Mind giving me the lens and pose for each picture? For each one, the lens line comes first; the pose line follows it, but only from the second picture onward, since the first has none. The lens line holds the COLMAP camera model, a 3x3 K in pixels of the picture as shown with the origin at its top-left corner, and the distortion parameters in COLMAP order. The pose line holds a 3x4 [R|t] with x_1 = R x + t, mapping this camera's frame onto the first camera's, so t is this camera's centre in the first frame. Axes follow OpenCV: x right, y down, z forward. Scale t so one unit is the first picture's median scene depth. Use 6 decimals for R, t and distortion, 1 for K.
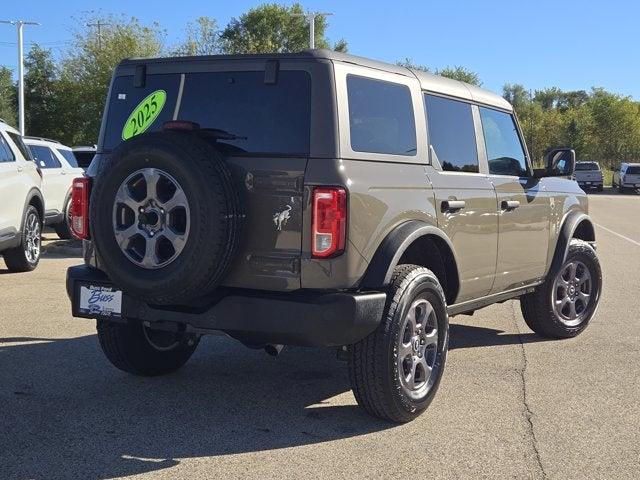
lens RADIAL K [[962.1, 0, 319.9], [0, 962.1, 257.7], [0, 0, 1]] dist [-0.019020, -0.014679]
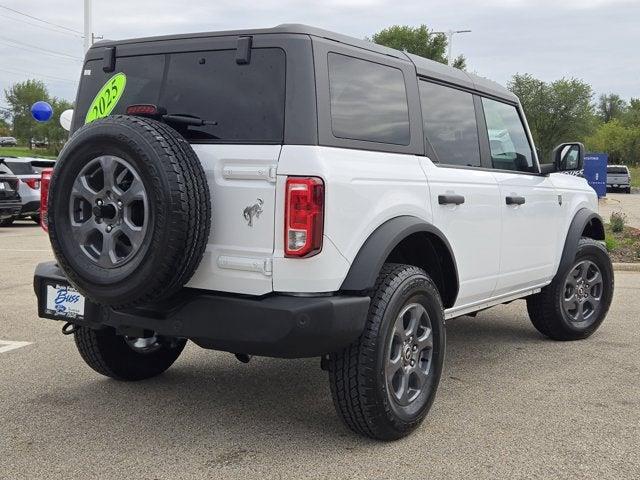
lens RADIAL K [[829.0, 0, 320.3], [0, 829.0, 226.5], [0, 0, 1]] dist [0.020462, 0.002397]
pose [[0.999004, 0.005256, -0.044318, 0.052911], [-0.006630, 0.999500, -0.030910, -0.004100], [0.044133, 0.031173, 0.998539, 0.218238]]
